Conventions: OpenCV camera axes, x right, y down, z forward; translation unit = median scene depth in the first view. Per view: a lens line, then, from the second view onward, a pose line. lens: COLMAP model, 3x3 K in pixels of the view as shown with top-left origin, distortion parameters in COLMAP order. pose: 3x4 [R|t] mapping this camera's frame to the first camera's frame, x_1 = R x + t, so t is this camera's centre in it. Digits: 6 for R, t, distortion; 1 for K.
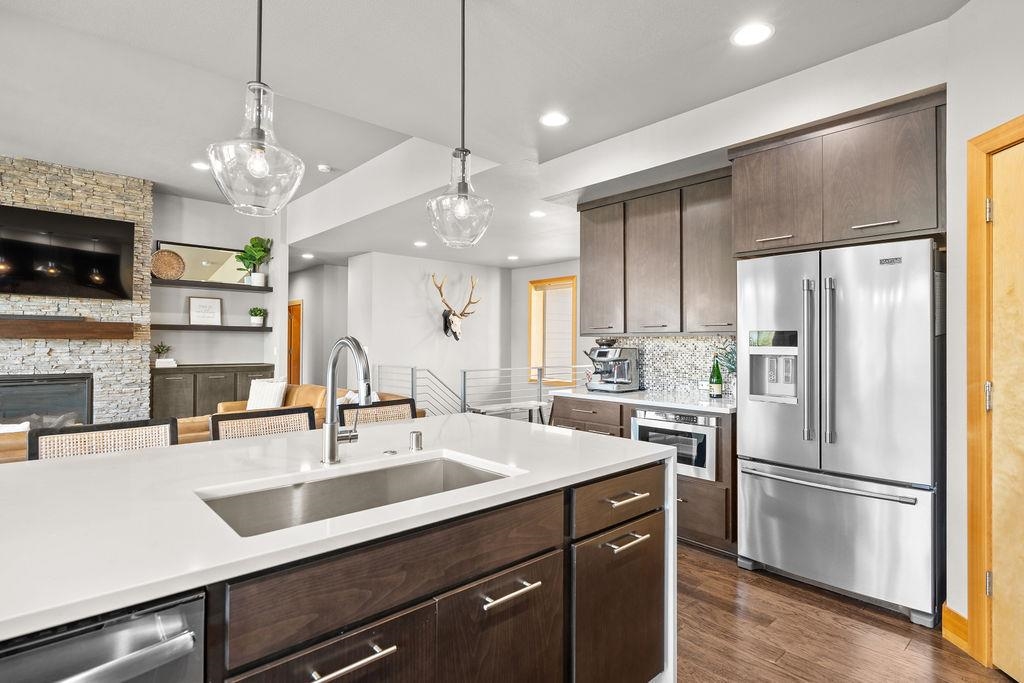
lens RADIAL K [[524.1, 0, 512.3], [0, 524.1, 338.3], [0, 0, 1]] dist [-0.001655, 0.000056]
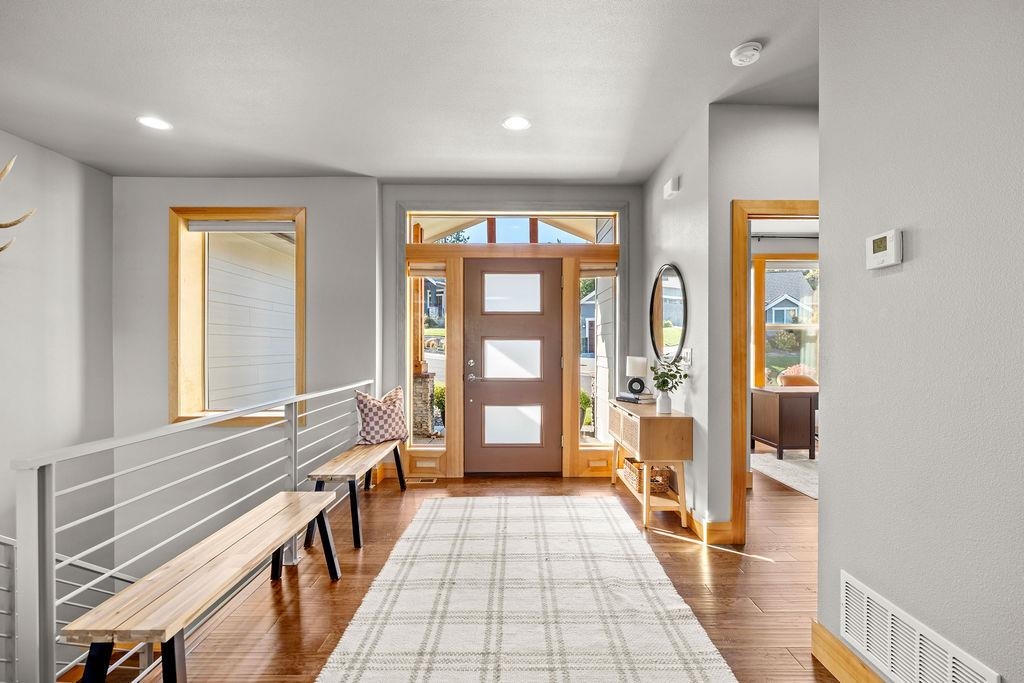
lens RADIAL K [[452.0, 0, 514.9], [0, 452.0, 345.7], [0, 0, 1]] dist [-0.002868, -0.000167]
pose [[0.665192, -0.005507, 0.746652, -0.099025], [-0.003896, 0.999934, 0.010846, 0.013194], [-0.746662, -0.010124, 0.665127, 0.763803]]
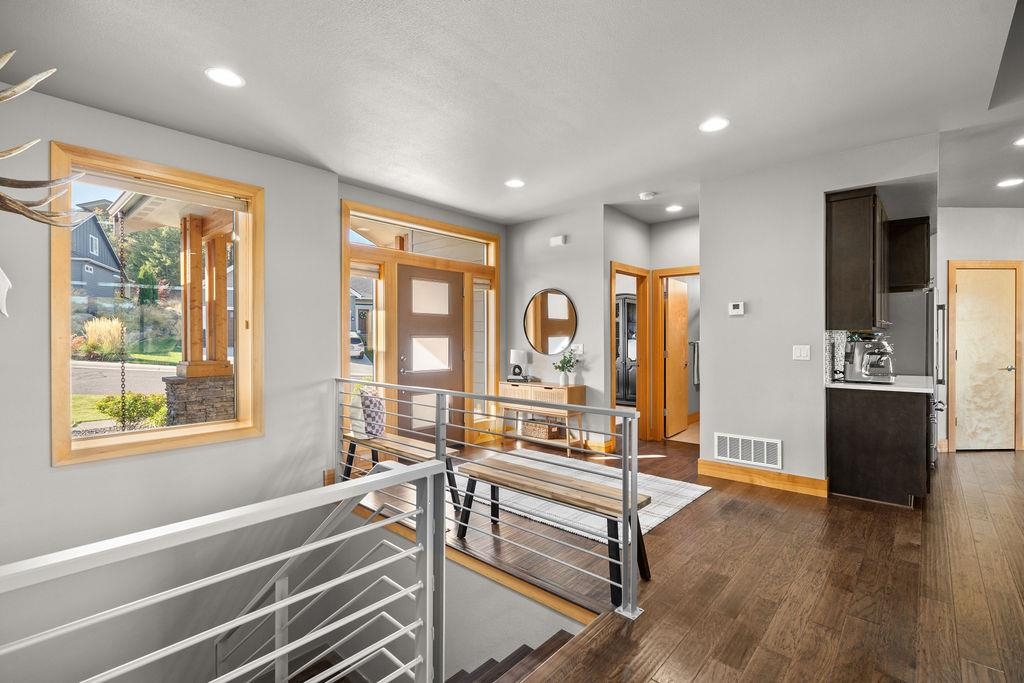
lens RADIAL K [[452.0, 0, 528.1], [0, 452.0, 341.8], [0, 0, 1]] dist [-0.002868, -0.000167]
pose [[-0.105682, -0.012688, 0.994319, -0.392322], [-0.006996, 0.999903, 0.012016, 0.008457], [-0.994375, -0.005686, -0.105760, 1.116944]]
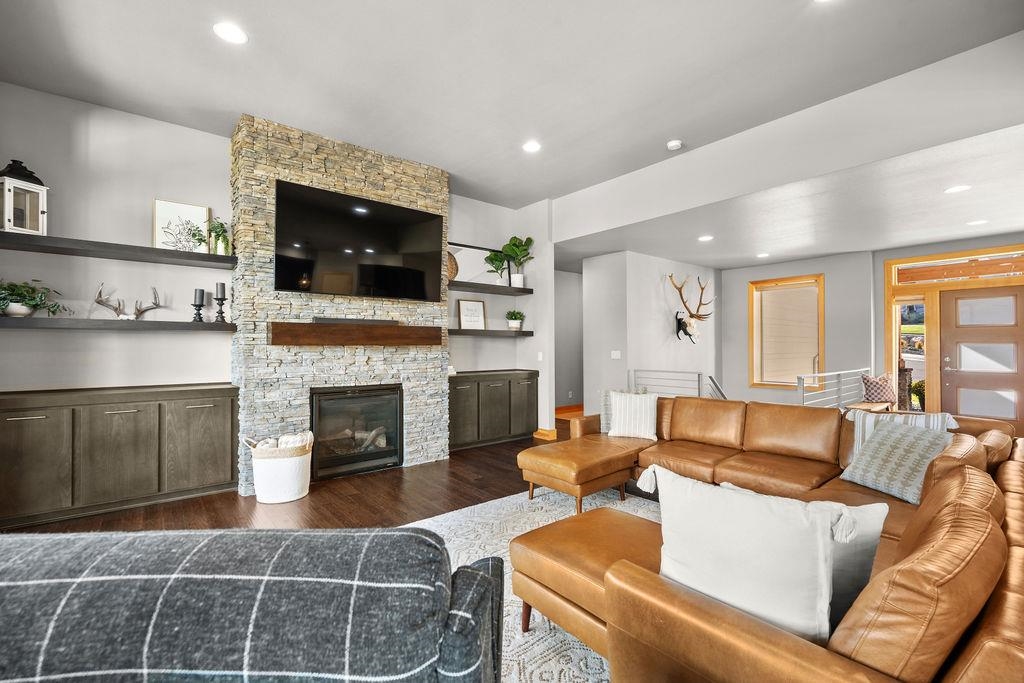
lens RADIAL K [[452.0, 0, 512.9], [0, 452.0, 341.0], [0, 0, 1]] dist [-0.002868, -0.000167]
pose [[0.998840, -0.009359, -0.047225, -0.549505], [0.009308, 0.999956, -0.001308, -0.003394], [0.047235, 0.000867, 0.998883, 0.223735]]
